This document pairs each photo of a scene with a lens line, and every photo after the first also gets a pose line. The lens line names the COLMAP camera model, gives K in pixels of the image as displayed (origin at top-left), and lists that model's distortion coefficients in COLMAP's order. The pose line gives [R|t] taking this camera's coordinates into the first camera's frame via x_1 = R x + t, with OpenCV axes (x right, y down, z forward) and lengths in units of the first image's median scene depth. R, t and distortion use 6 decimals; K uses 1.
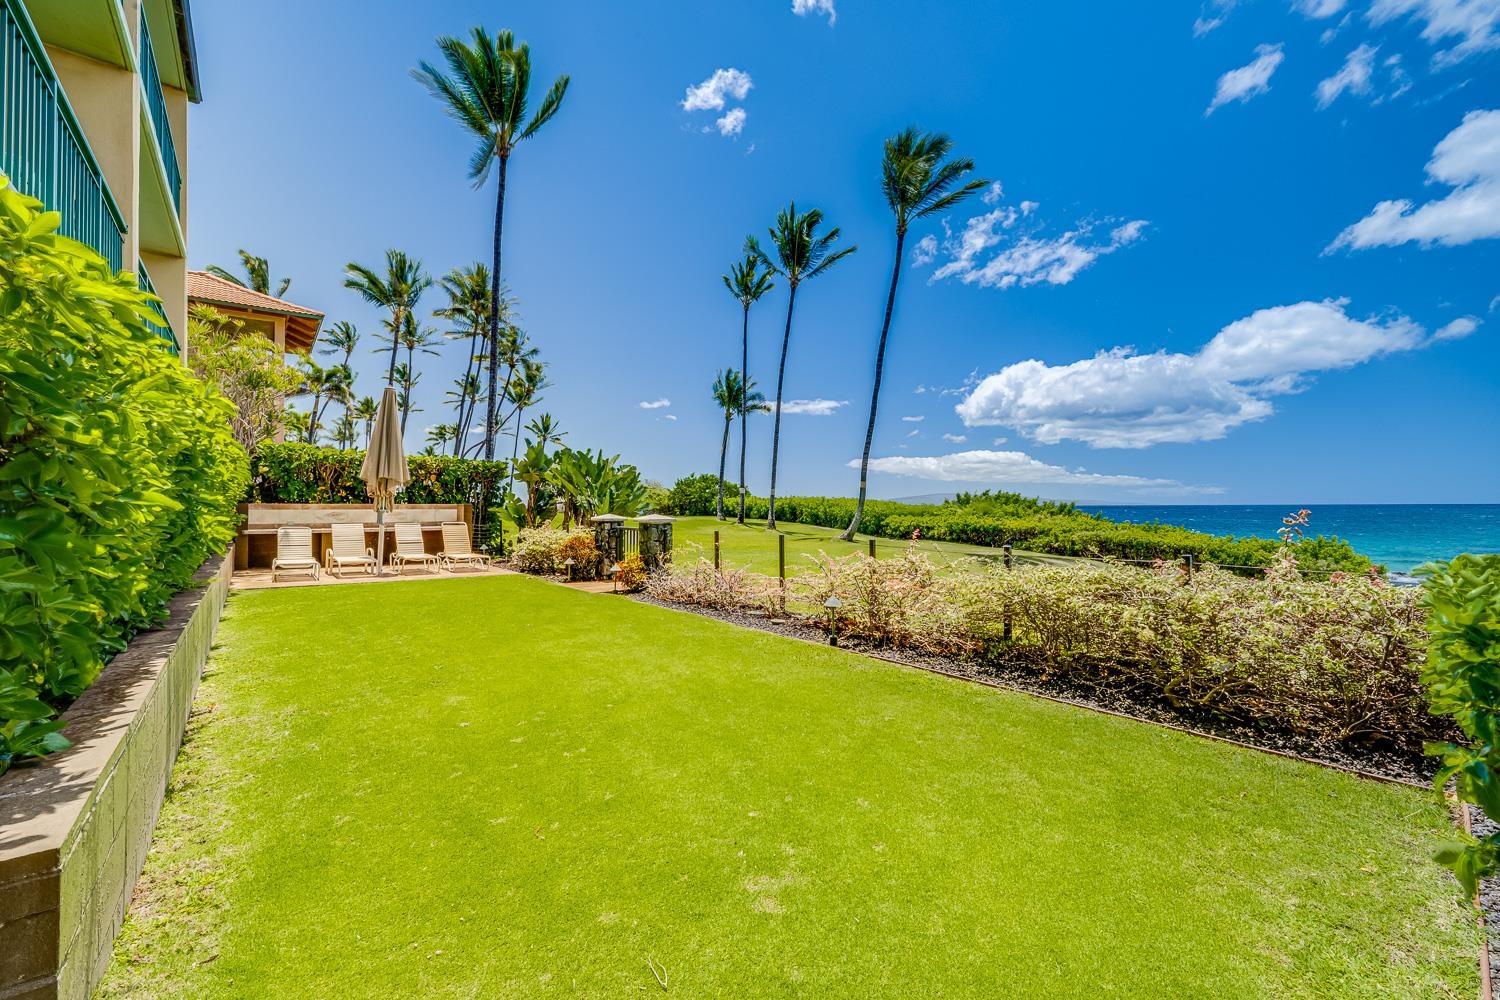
lens RADIAL K [[600.1, 0, 755.9], [0, 600.1, 502.0], [0, 0, 1]] dist [0.015624, 0.001009]
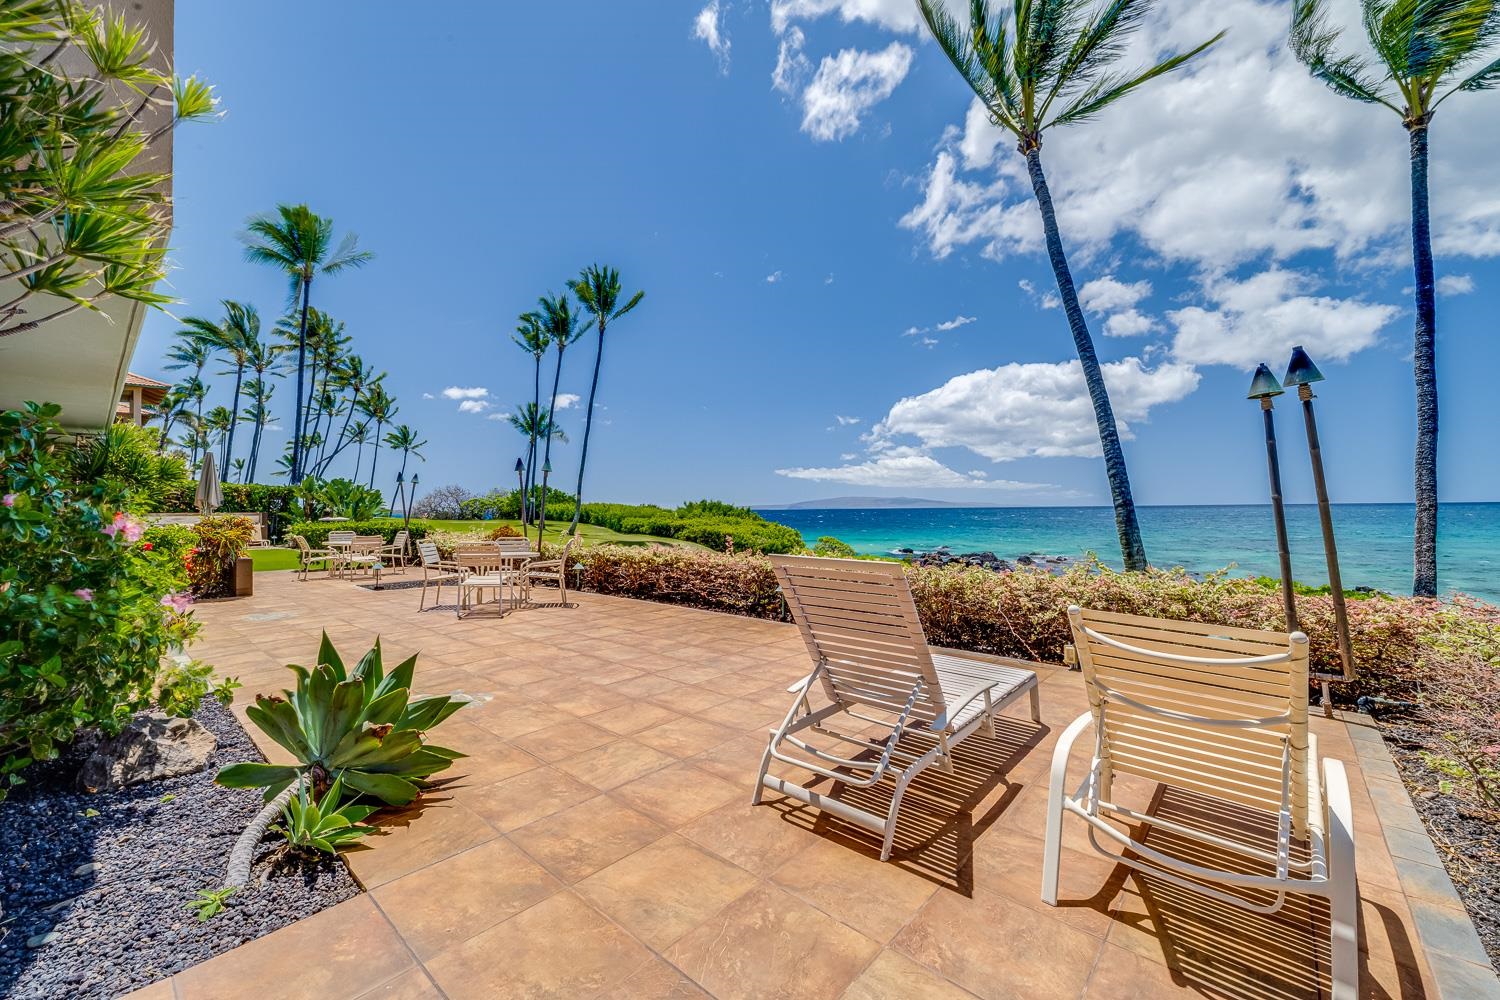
lens RADIAL K [[600.1, 0, 738.9], [0, 600.1, 502.3], [0, 0, 1]] dist [0.015624, 0.001009]
pose [[0.991674, -0.006324, 0.128618, 0.271530], [0.007194, 0.999954, -0.006307, -0.001865], [-0.128573, 0.007179, 0.991674, -0.376754]]
